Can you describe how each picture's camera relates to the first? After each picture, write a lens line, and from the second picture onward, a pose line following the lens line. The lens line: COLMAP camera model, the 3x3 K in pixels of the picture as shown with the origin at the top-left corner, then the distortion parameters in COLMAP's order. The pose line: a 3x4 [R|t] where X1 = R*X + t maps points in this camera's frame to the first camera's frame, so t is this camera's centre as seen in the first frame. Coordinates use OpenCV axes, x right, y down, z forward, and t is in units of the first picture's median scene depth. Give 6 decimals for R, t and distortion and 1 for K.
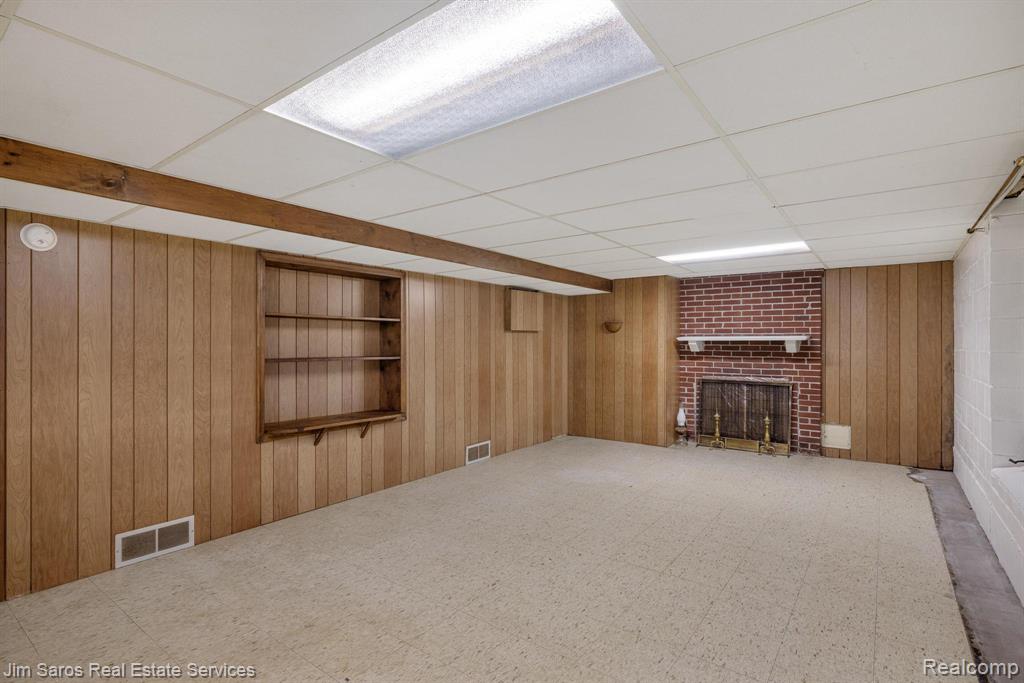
lens RADIAL K [[494.1, 0, 489.3], [0, 494.1, 338.2], [0, 0, 1]] dist [-0.003232, 0.000797]
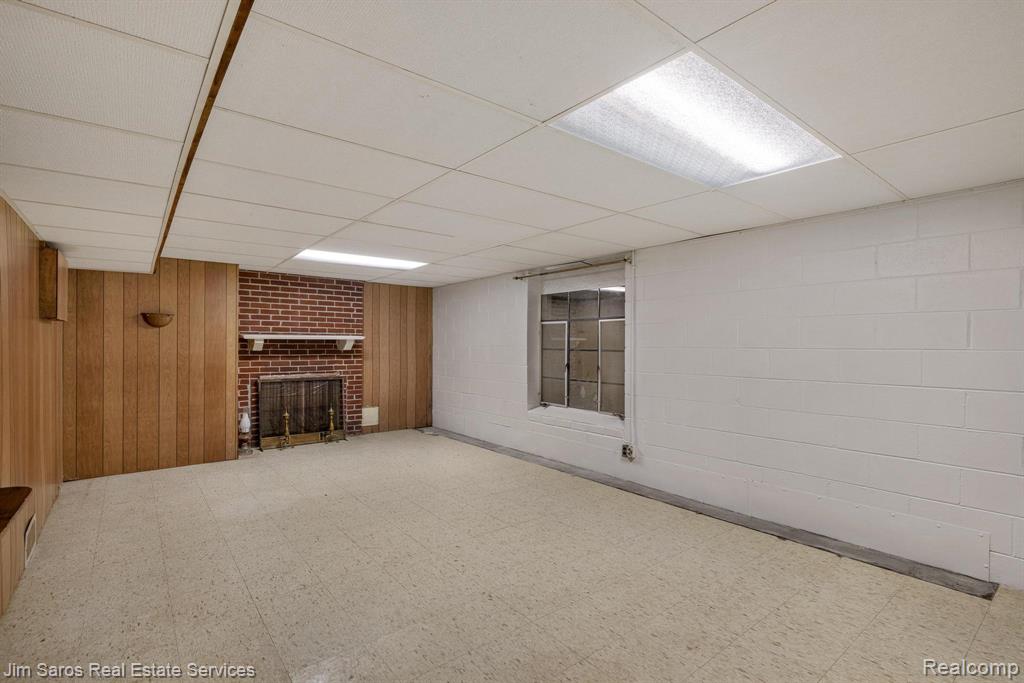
lens RADIAL K [[494.1, 0, 510.4], [0, 494.1, 346.3], [0, 0, 1]] dist [-0.003232, 0.000797]
pose [[0.233524, -0.005127, 0.972338, -0.399637], [-0.012833, 0.999883, 0.008355, 0.005275], [-0.972266, -0.014429, 0.233431, 0.332366]]
